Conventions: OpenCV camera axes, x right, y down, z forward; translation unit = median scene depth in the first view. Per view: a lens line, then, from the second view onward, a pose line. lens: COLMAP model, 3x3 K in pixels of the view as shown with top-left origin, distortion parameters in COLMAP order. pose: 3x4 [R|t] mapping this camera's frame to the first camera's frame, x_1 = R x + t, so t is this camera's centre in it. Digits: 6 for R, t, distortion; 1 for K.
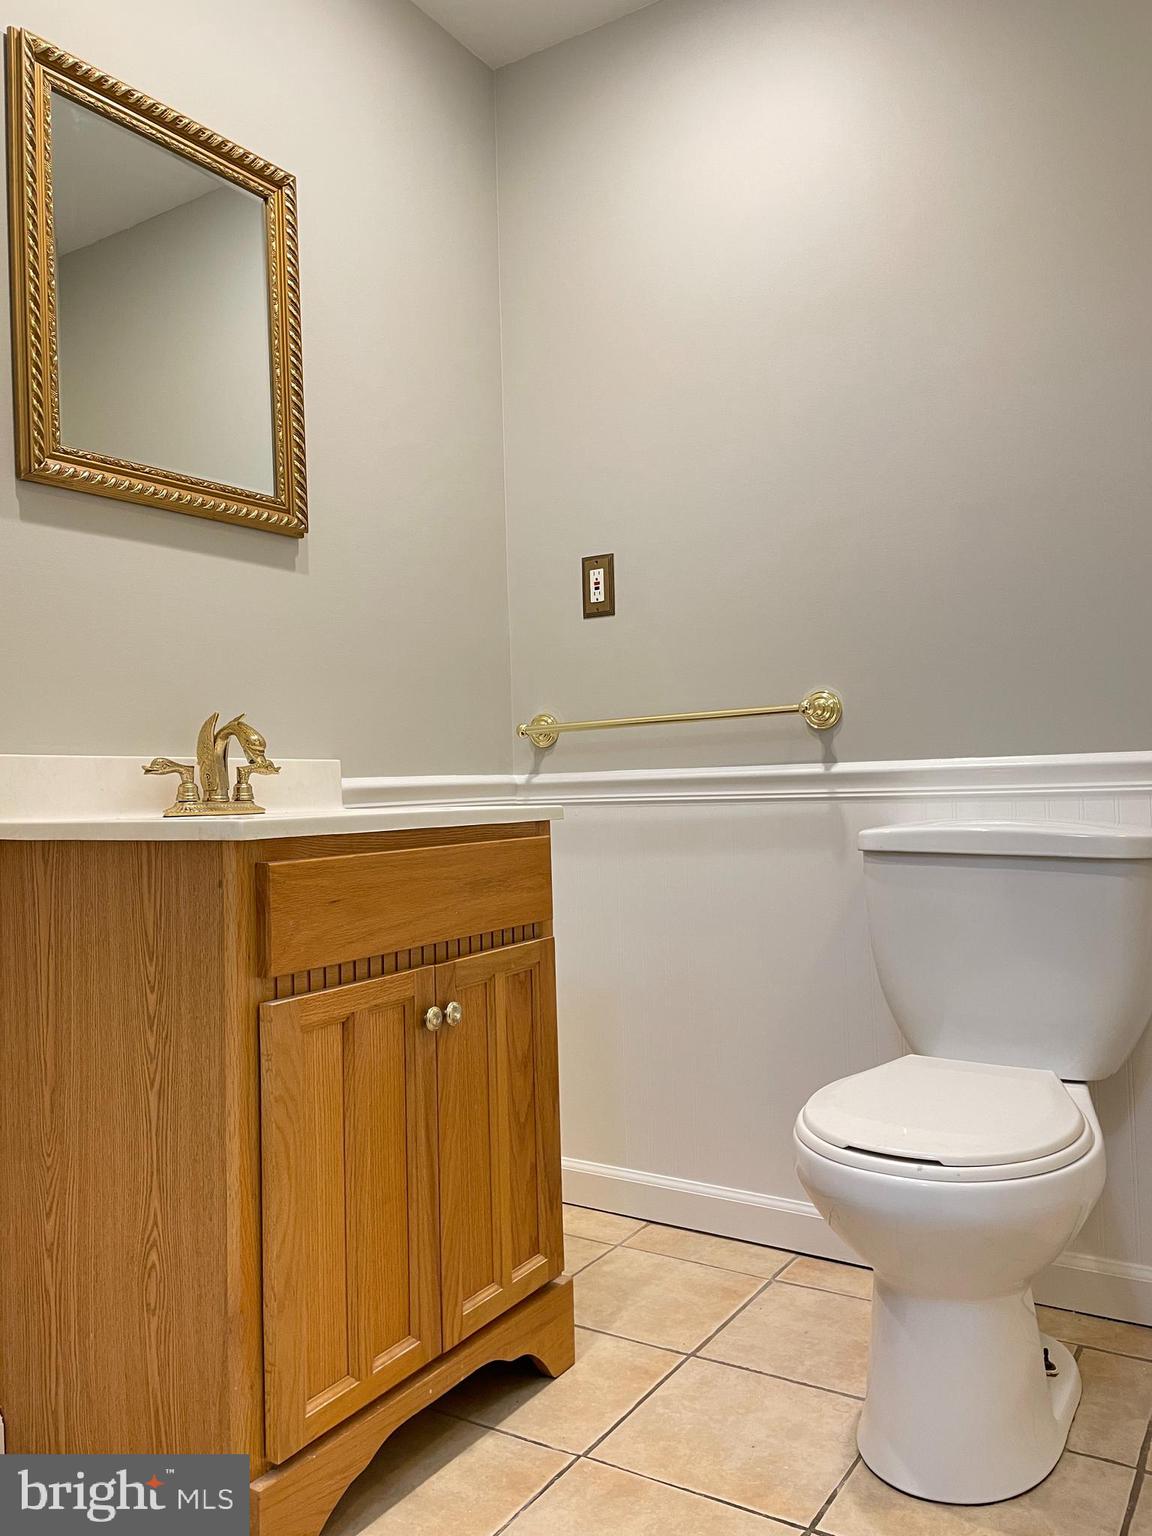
lens RADIAL K [[1165.6, 0, 573.1], [0, 1165.6, 766.4], [0, 0, 1]] dist [0.075636, -0.103037]
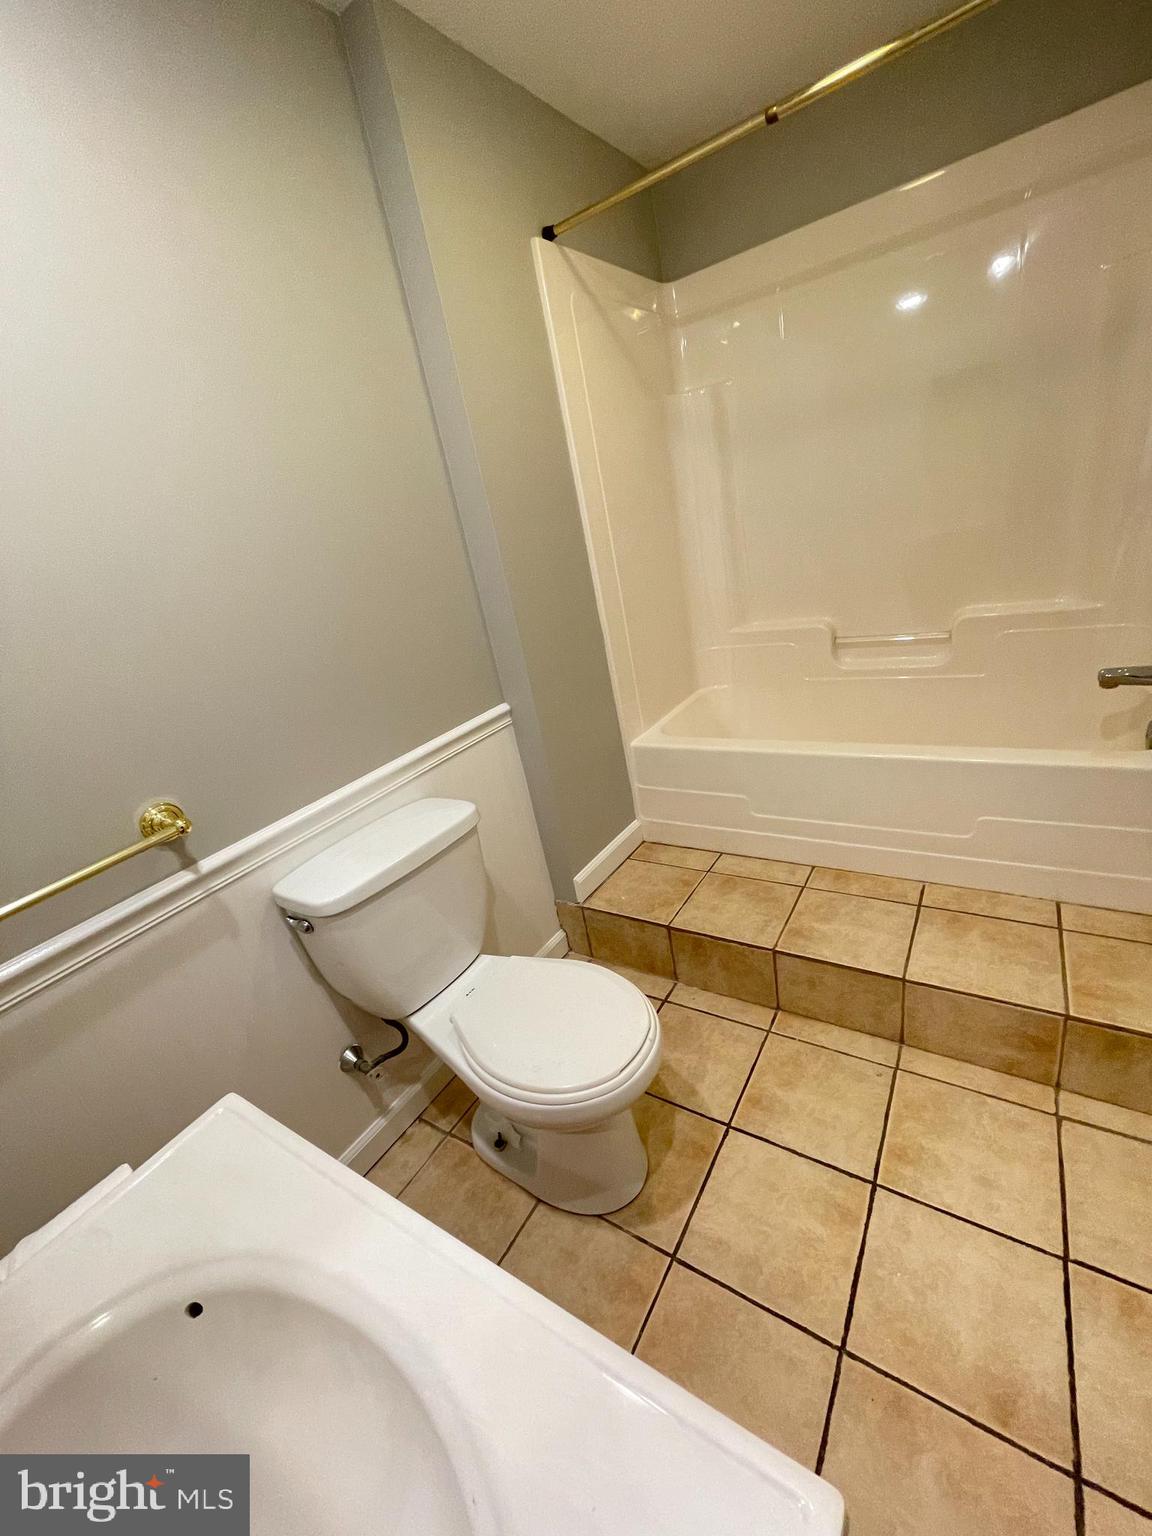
lens RADIAL K [[621.1, 0, 571.8], [0, 621.1, 768.8], [0, 0, 1]] dist [-0.003503, -0.000167]
pose [[0.016659, -0.342957, 0.939203, -0.253865], [0.173955, 0.926003, 0.335051, -0.206425], [-0.984613, 0.157797, 0.075086, 0.626374]]
